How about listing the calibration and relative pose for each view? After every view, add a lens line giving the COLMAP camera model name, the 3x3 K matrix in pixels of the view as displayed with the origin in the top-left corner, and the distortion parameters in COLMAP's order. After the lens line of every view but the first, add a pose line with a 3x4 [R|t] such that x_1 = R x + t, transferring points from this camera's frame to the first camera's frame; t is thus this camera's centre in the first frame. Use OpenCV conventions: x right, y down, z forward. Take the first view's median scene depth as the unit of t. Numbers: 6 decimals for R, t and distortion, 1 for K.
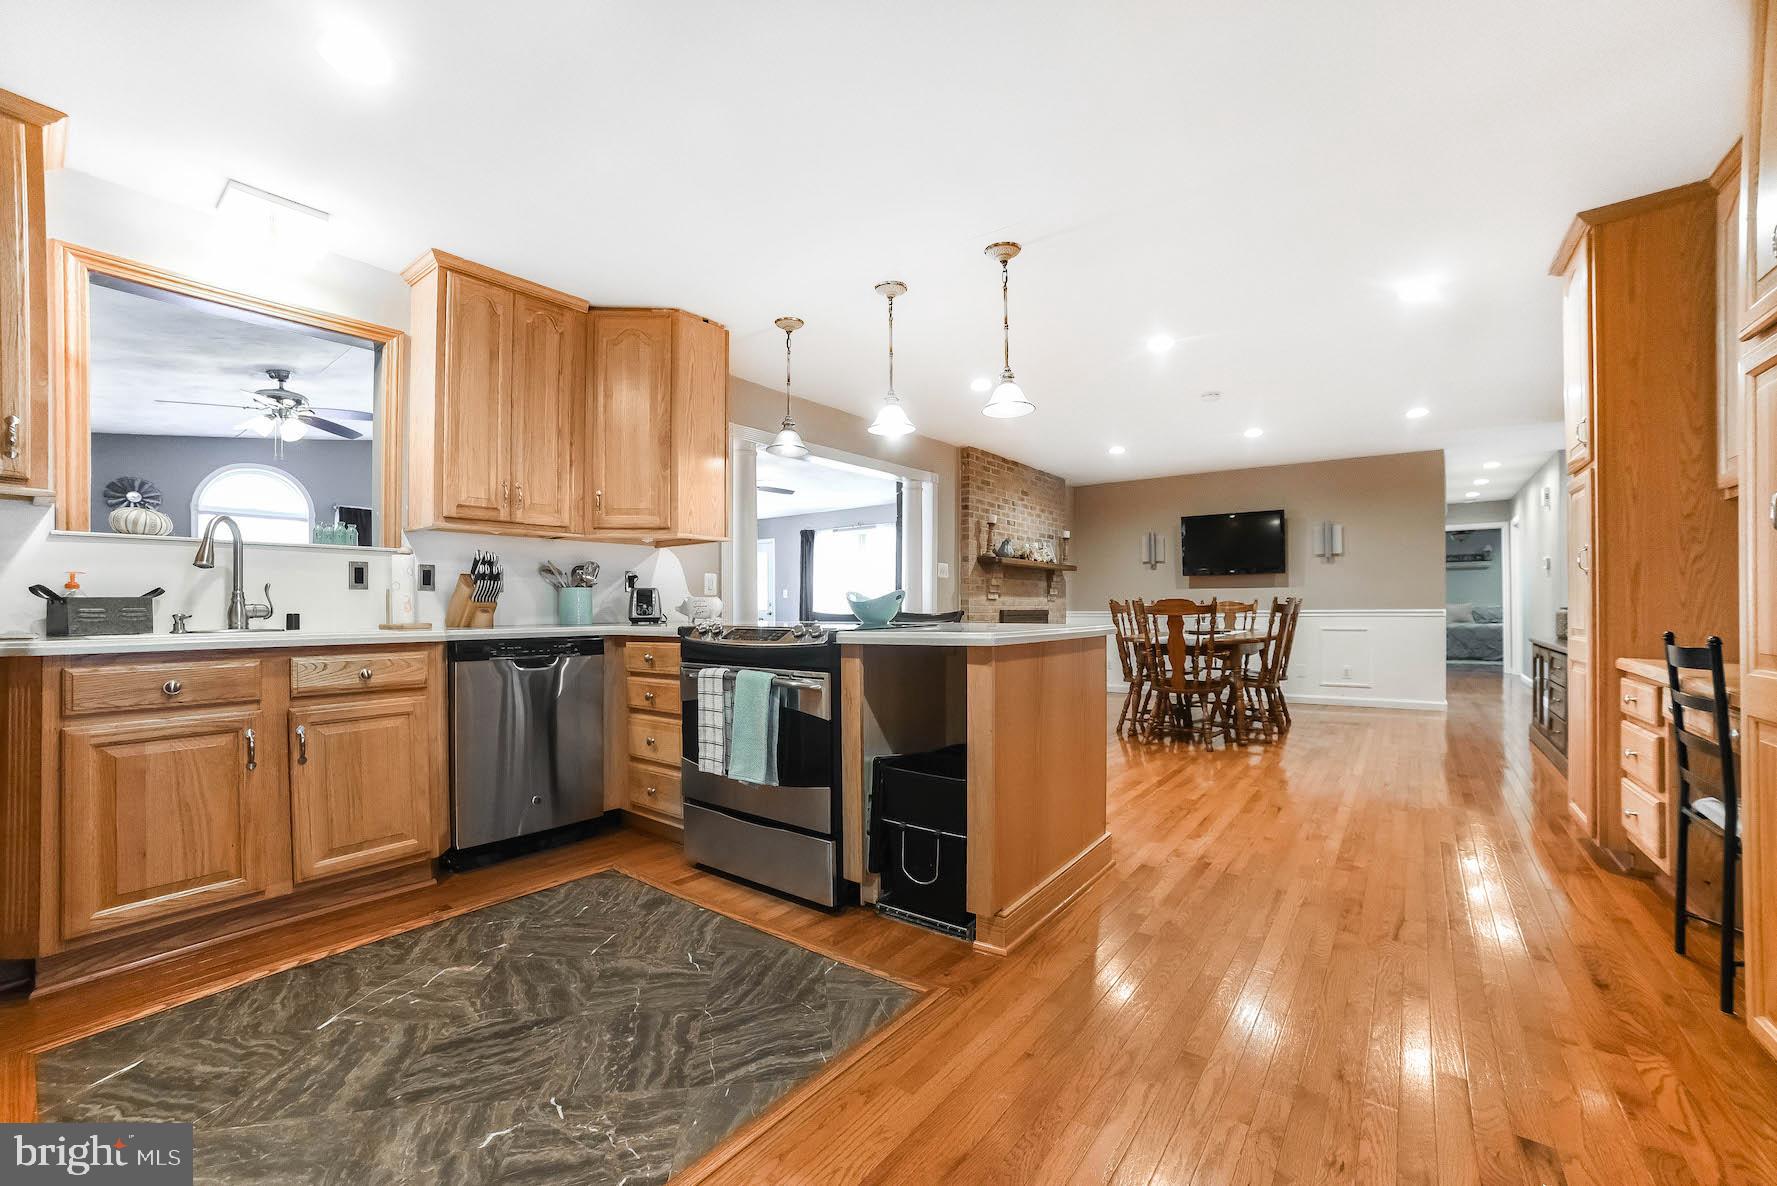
lens RADIAL K [[700.1, 0, 893.8], [0, 700.1, 602.8], [0, 0, 1]] dist [-0.097409, 0.040109]
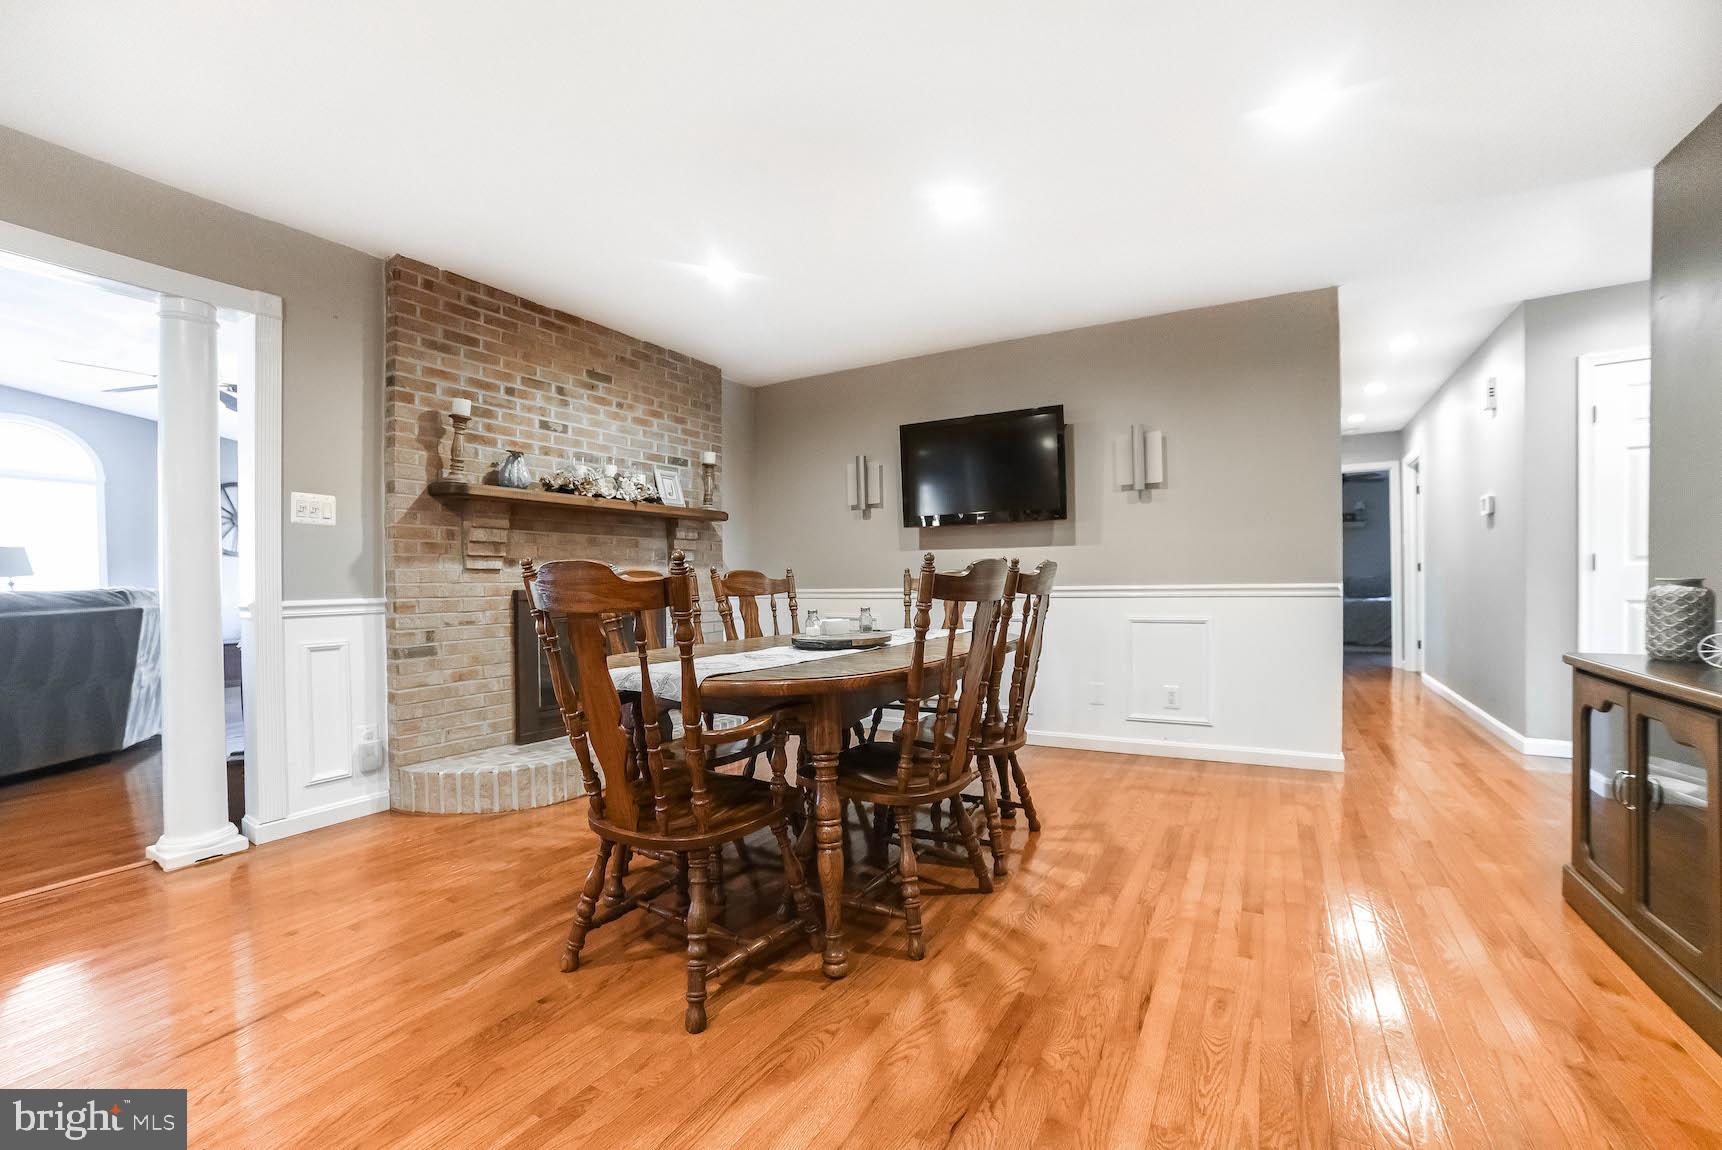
lens RADIAL K [[712.5, 0, 852.8], [0, 712.5, 580.0], [0, 0, 1]] dist [-0.054818, 0.000372]
pose [[0.993150, -0.007595, 0.116600, 0.335968], [0.006954, 0.999958, 0.005907, 0.001334], [-0.116640, -0.005055, 0.993161, 0.446072]]
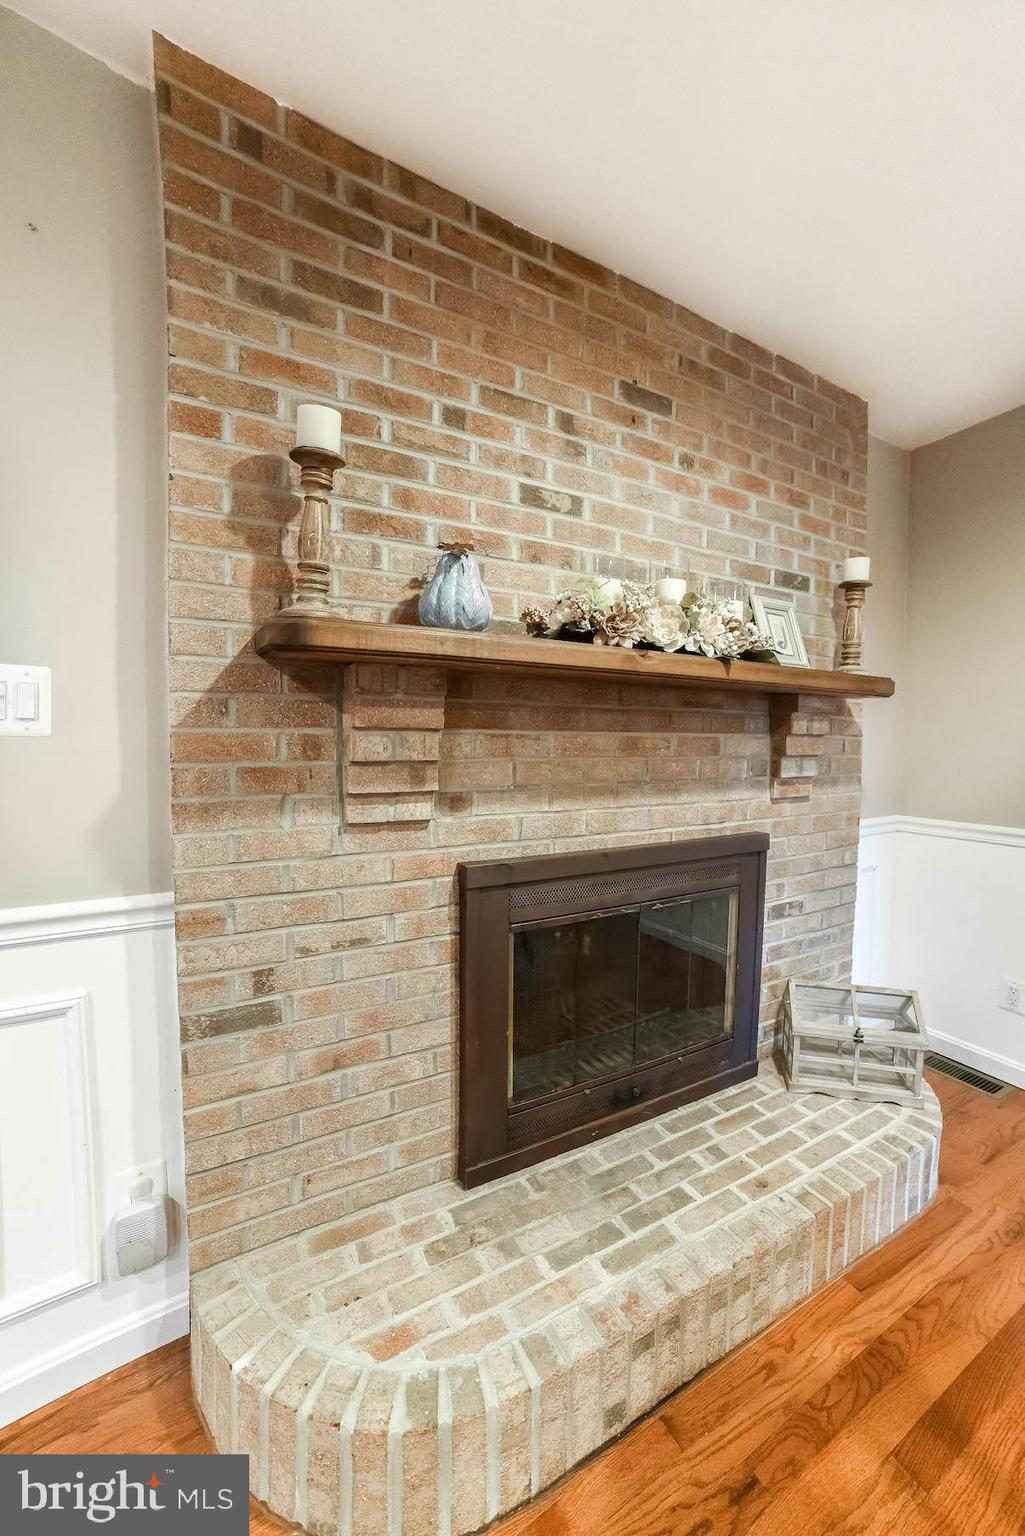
lens RADIAL K [[605.1, 0, 512.5], [0, 605.1, 768.0], [0, 0, 1]] dist [-0.097409, 0.040109]
pose [[0.916419, 0.028320, -0.399216, 0.244462], [-0.007751, 0.998562, 0.053044, -0.032008], [0.400144, -0.045517, 0.915321, 0.811433]]
